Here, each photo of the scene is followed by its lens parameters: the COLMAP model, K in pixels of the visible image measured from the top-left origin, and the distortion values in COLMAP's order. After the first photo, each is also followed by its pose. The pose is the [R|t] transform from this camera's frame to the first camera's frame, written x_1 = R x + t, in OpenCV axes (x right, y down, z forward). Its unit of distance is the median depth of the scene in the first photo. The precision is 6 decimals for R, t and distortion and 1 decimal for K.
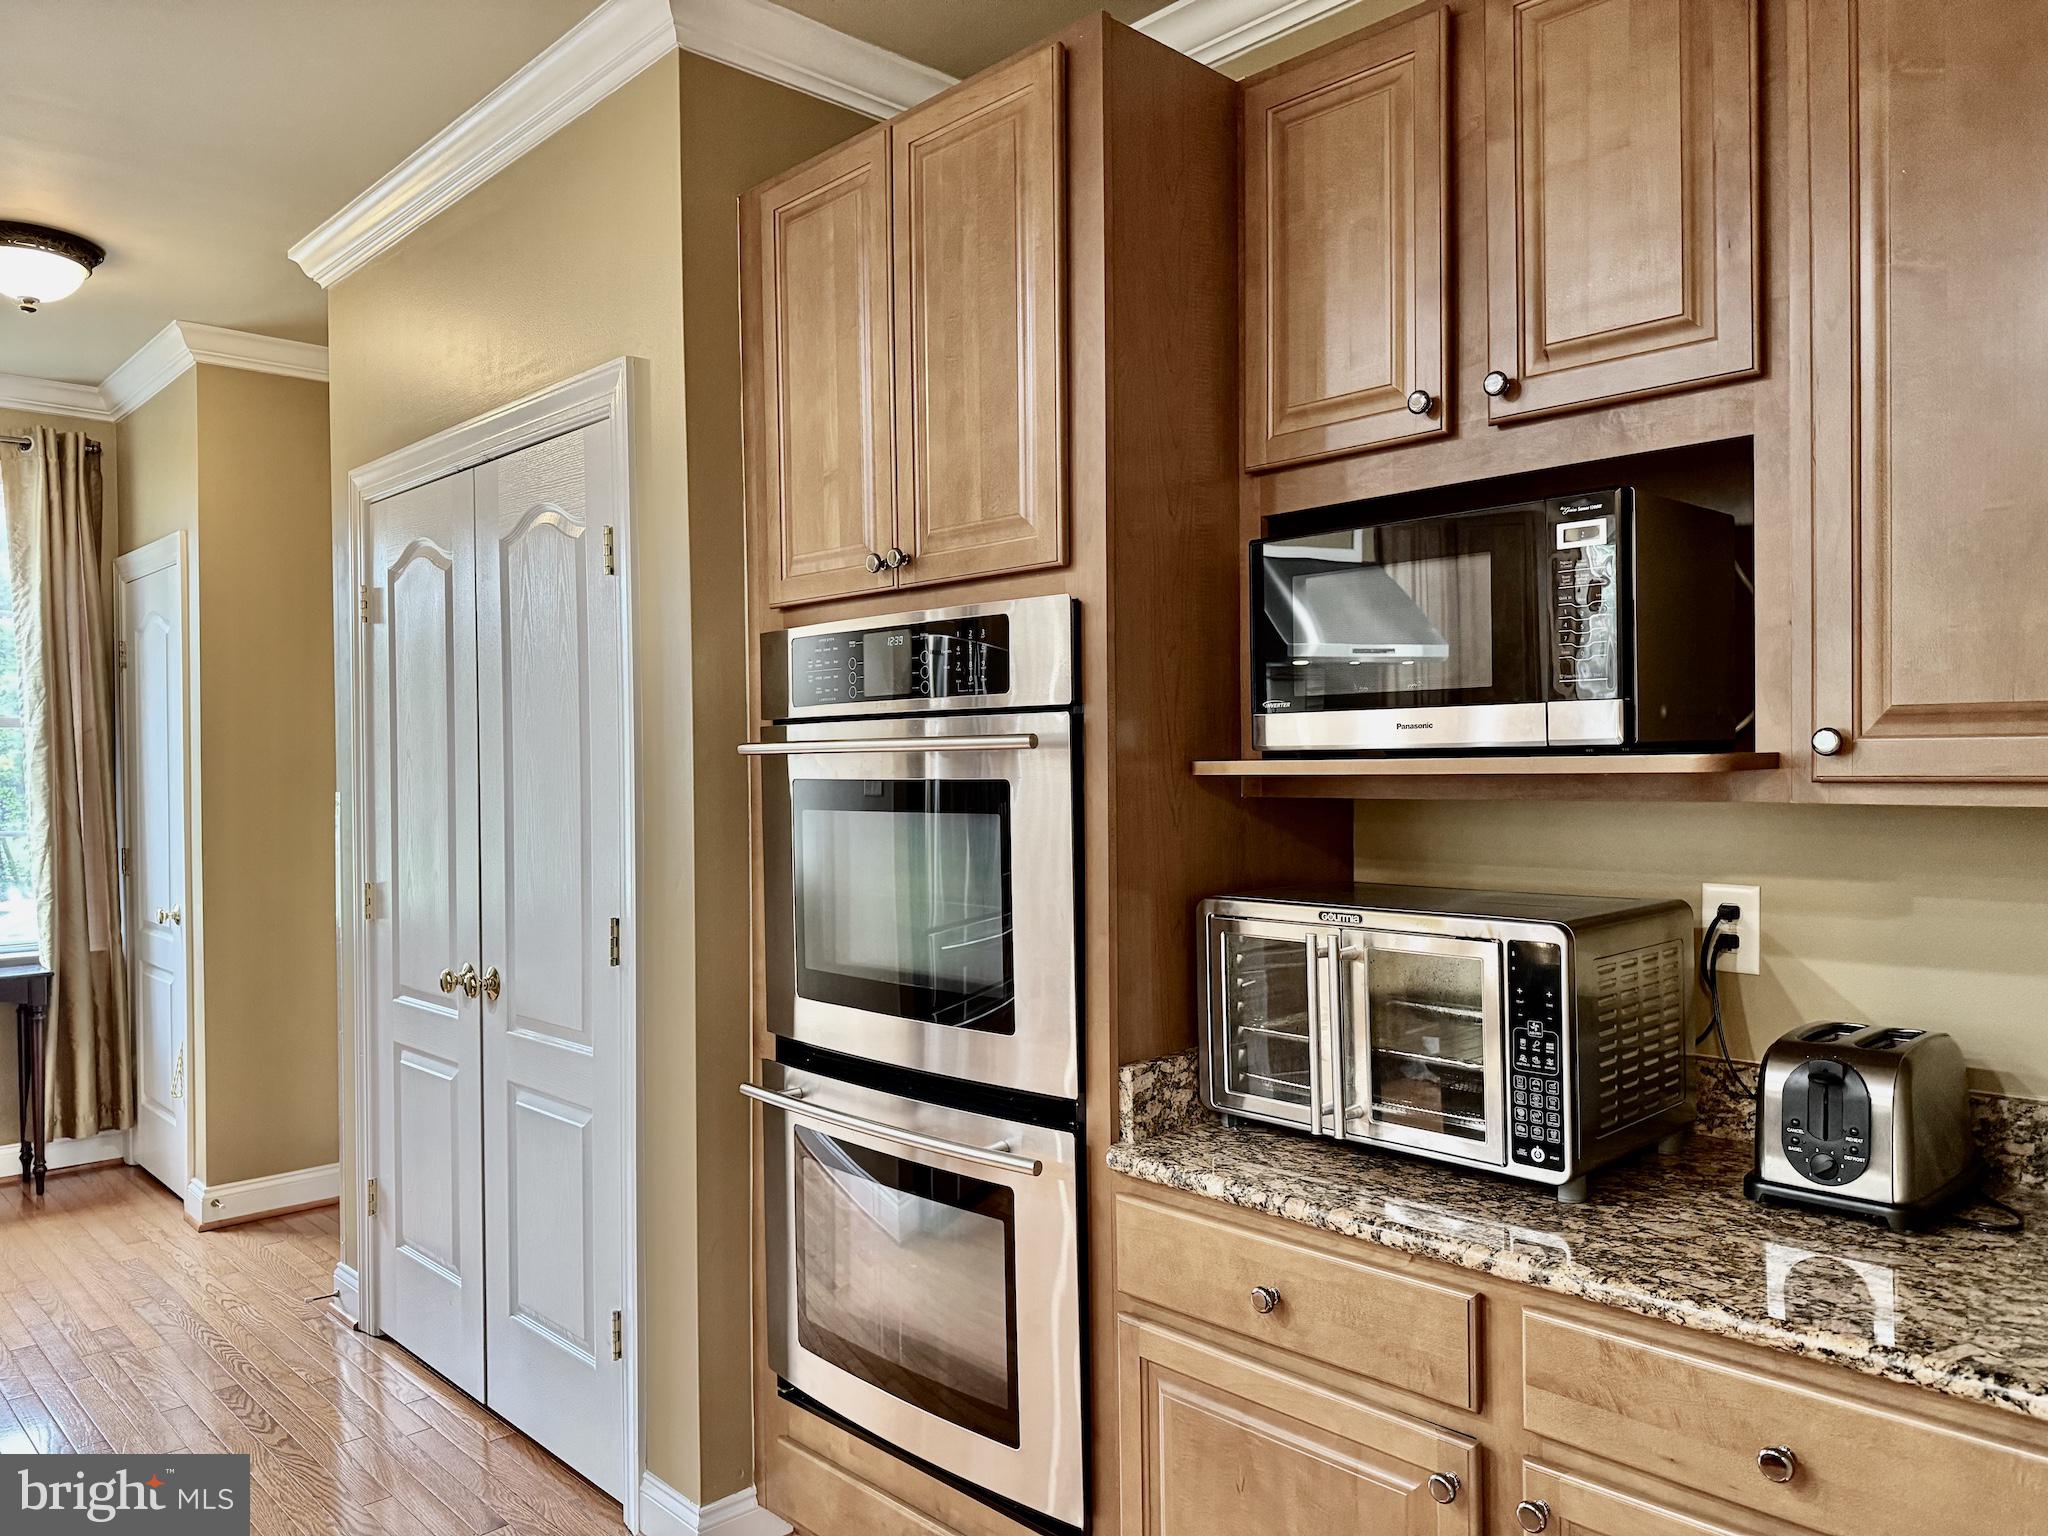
lens RADIAL K [[1449.4, 0, 995.5], [0, 1449.4, 767.1], [0, 0, 1]] dist [0.122998, -0.198266]
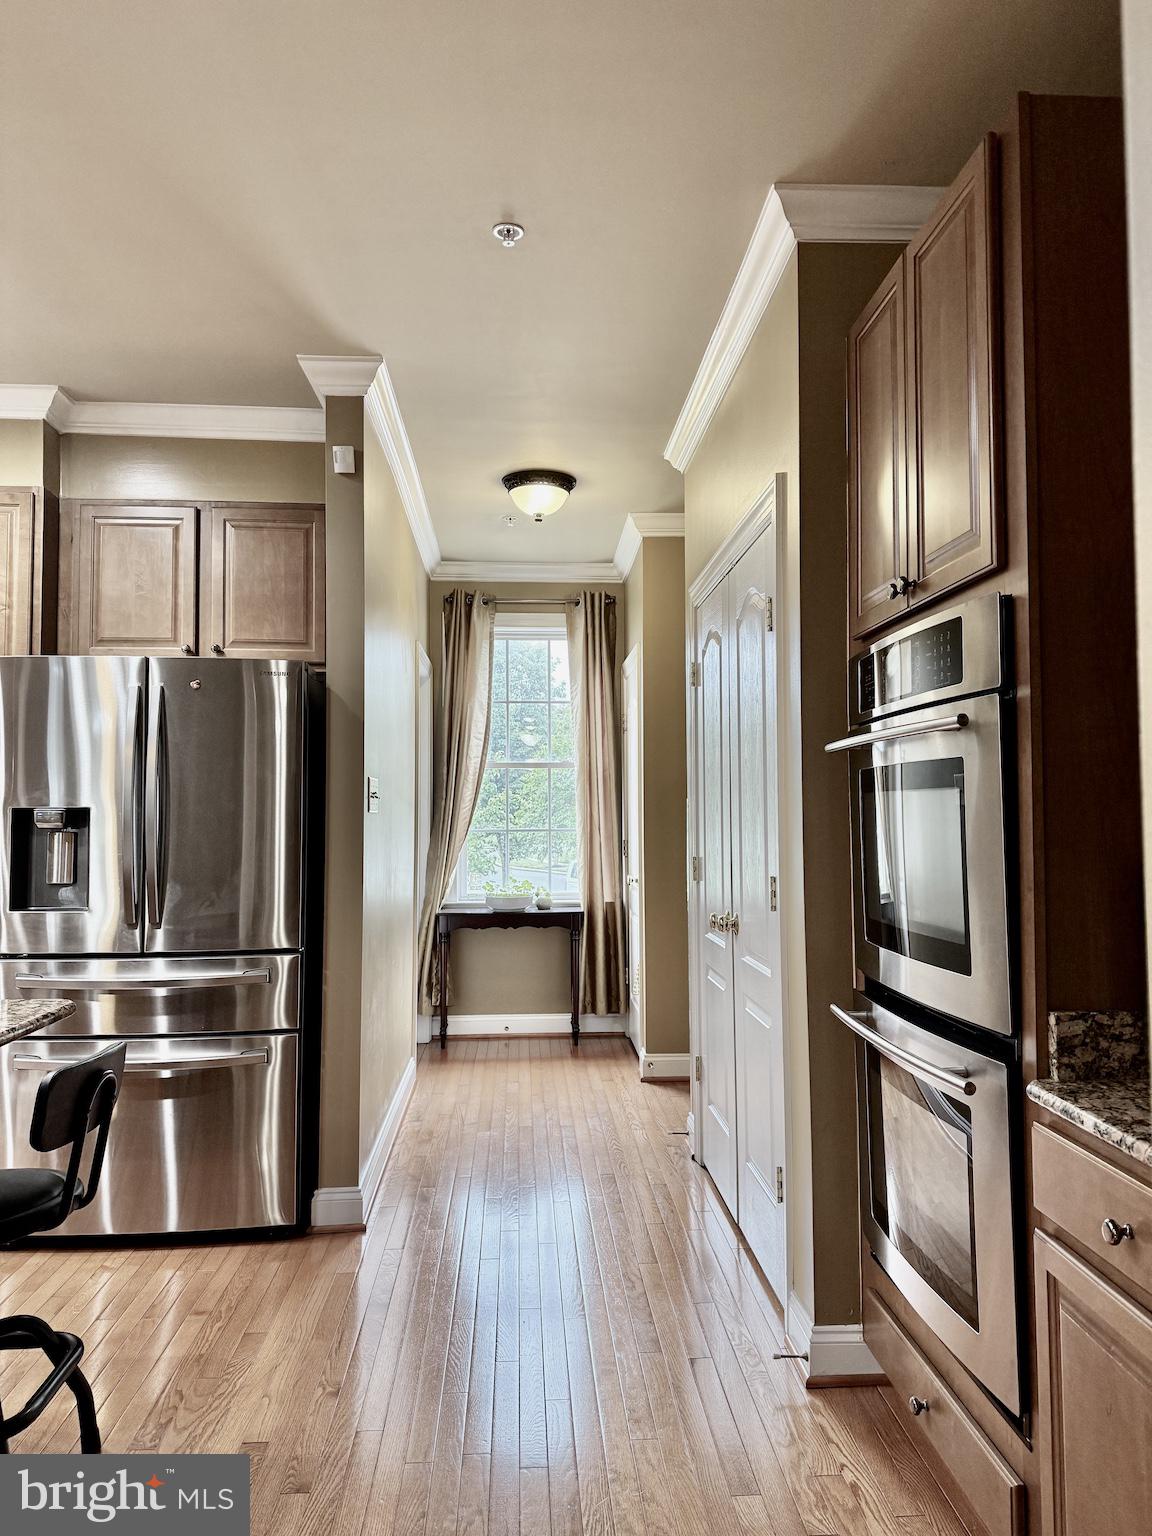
lens RADIAL K [[1059.0, 0, 605.7], [0, 1059.0, 771.0], [0, 0, 1]] dist [0.125544, -0.179938]
pose [[0.784246, -0.017051, -0.620216, 0.333743], [-0.007372, 0.999296, -0.036794, 0.056591], [0.620406, 0.033428, 0.783568, 0.145670]]
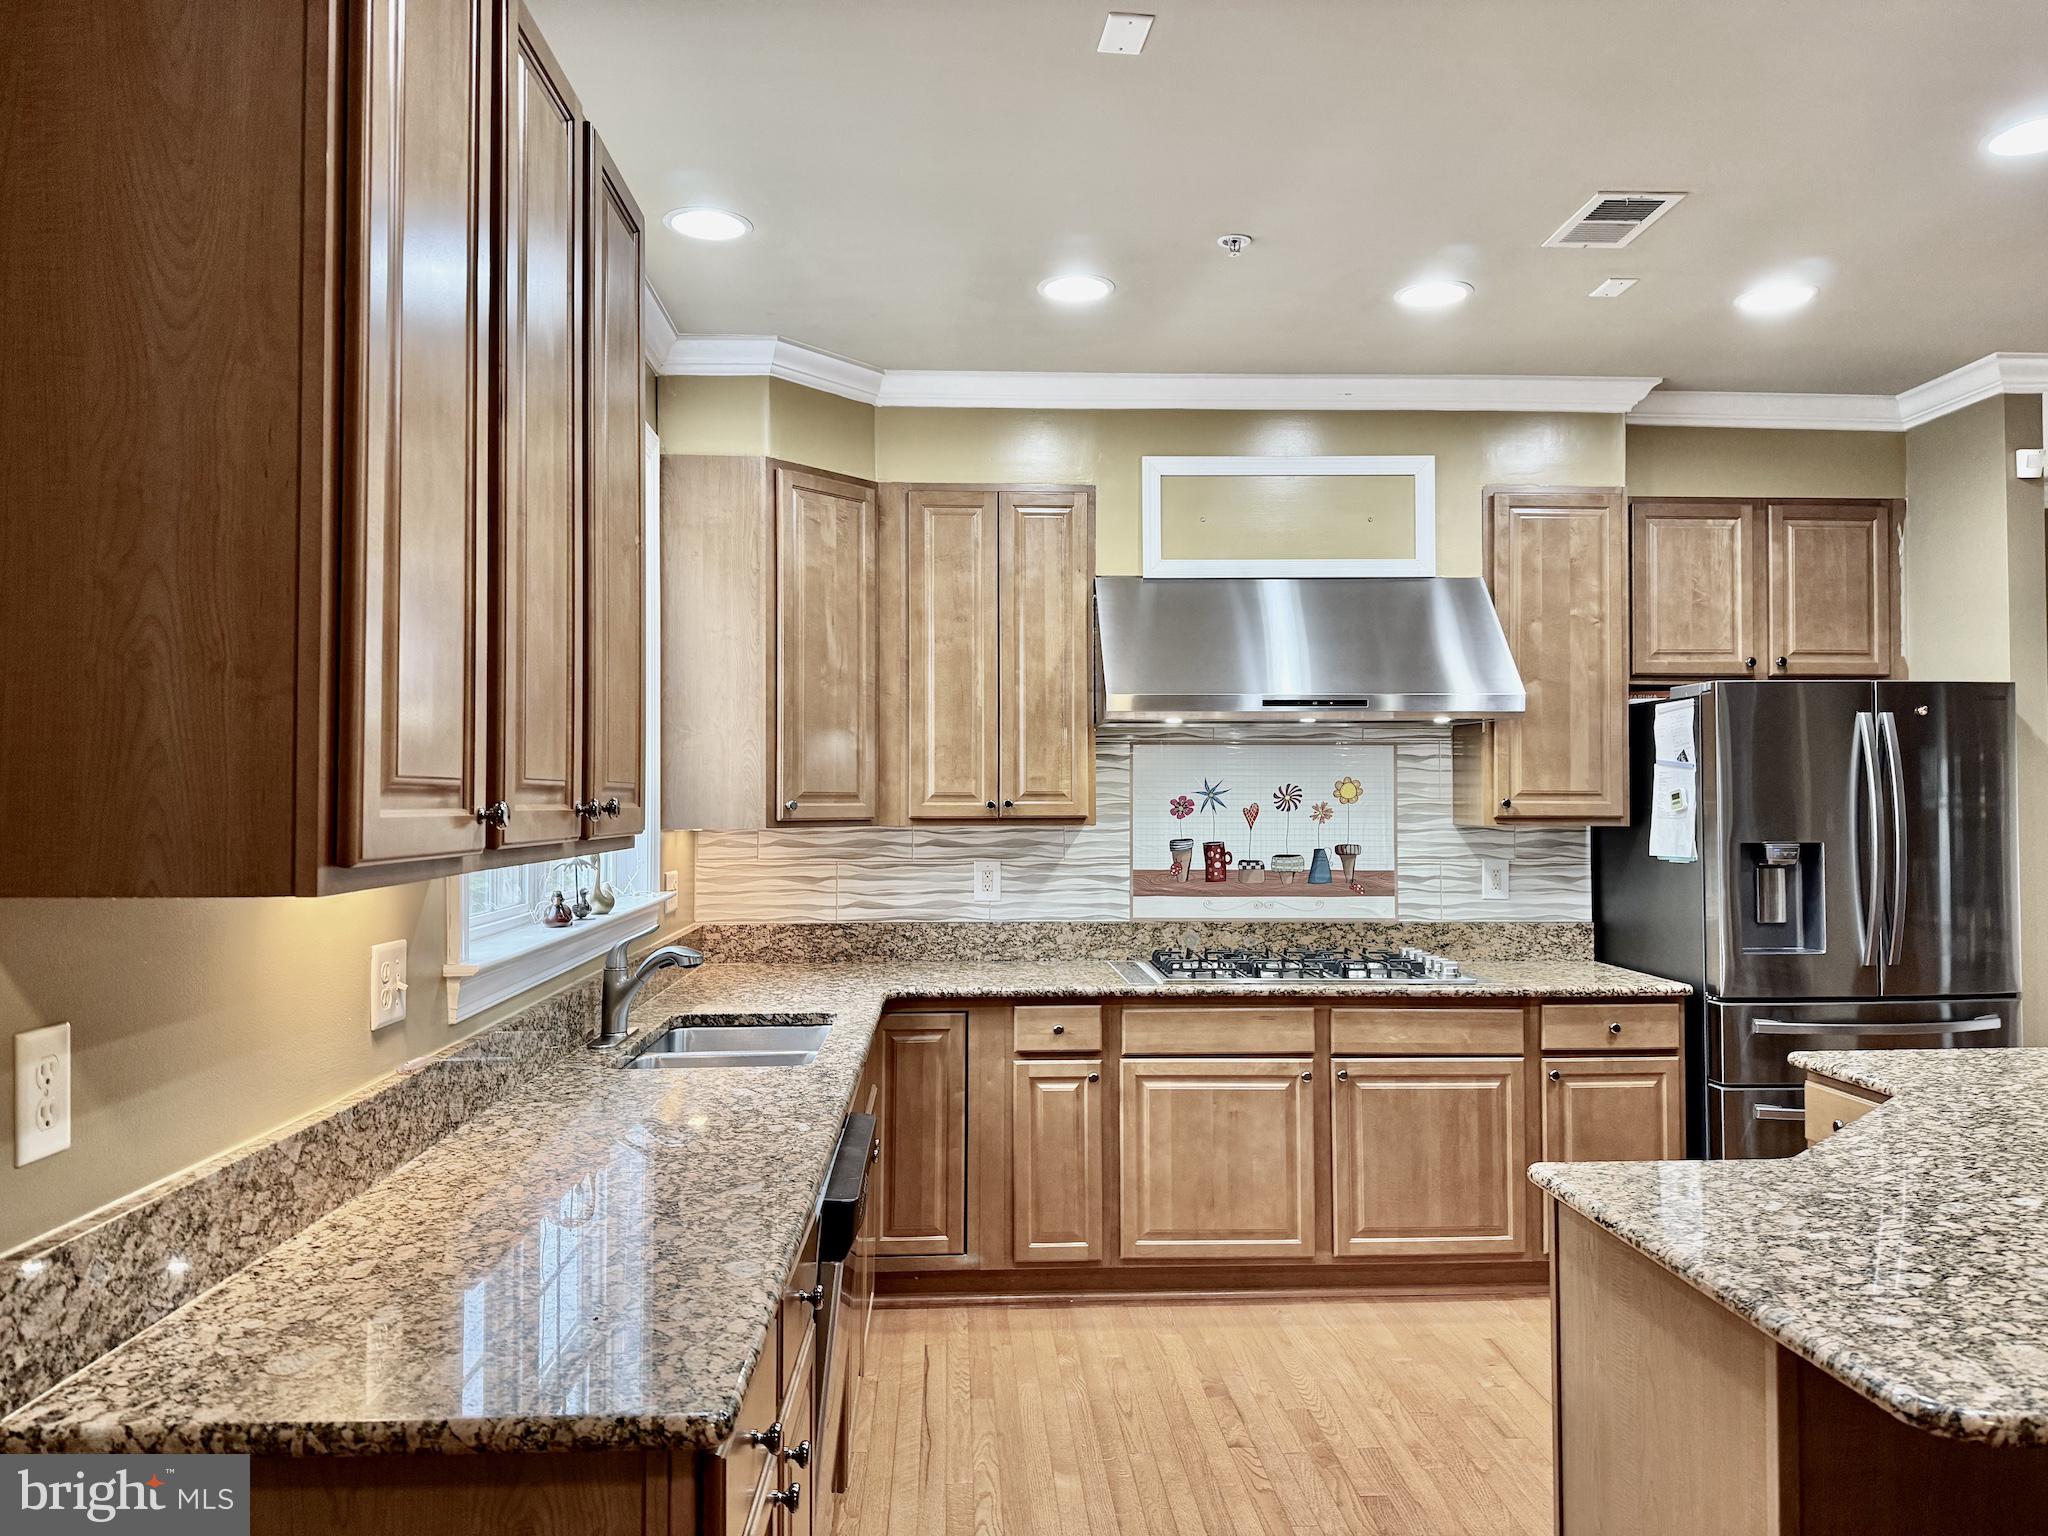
lens RADIAL K [[1411.9, 0, 1024.0], [0, 1411.9, 768.0], [0, 0, 1]] dist [0.125544, -0.179938]
pose [[0.762609, -0.005854, -0.646833, -0.827472], [-0.007396, 0.999815, -0.017768, -0.003513], [0.646817, 0.018335, 0.762425, -1.357725]]
